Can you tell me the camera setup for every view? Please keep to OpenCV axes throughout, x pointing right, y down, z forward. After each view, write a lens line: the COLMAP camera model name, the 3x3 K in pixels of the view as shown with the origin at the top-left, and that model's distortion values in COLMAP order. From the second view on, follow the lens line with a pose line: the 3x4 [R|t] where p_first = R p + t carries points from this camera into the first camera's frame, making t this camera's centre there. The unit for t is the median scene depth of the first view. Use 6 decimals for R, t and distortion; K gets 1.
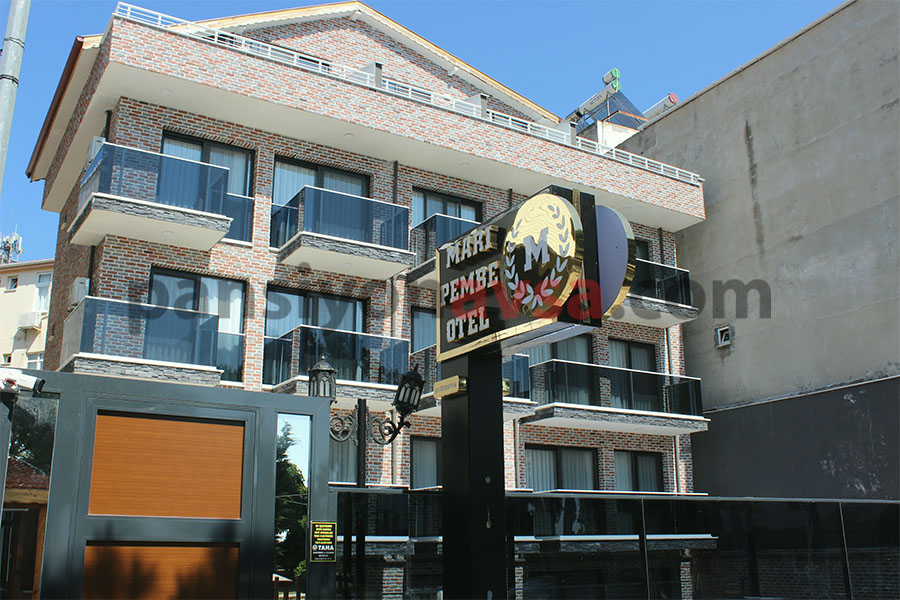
lens RADIAL K [[881.2, 0, 450.0], [0, 881.2, 300.0], [0, 0, 1]] dist [-0.126202, 0.153405]
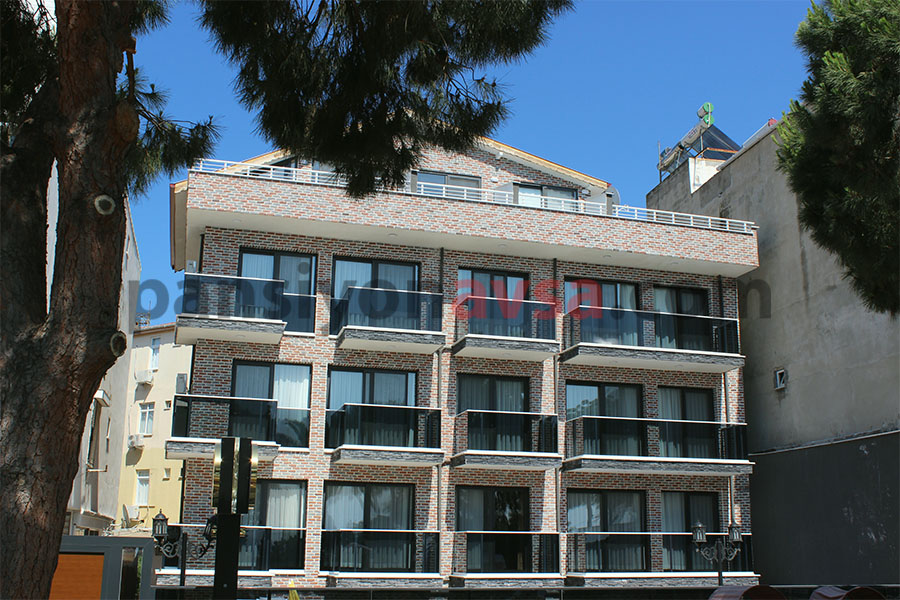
lens RADIAL K [[938.3, 0, 450.0], [0, 938.3, 300.0], [0, 0, 1]] dist [-0.102524, 0.144125]
pose [[0.960365, -0.052500, -0.273755, 0.277748], [0.058313, 0.998212, 0.013134, -0.102205], [0.272576, -0.028576, 0.961710, -0.188159]]
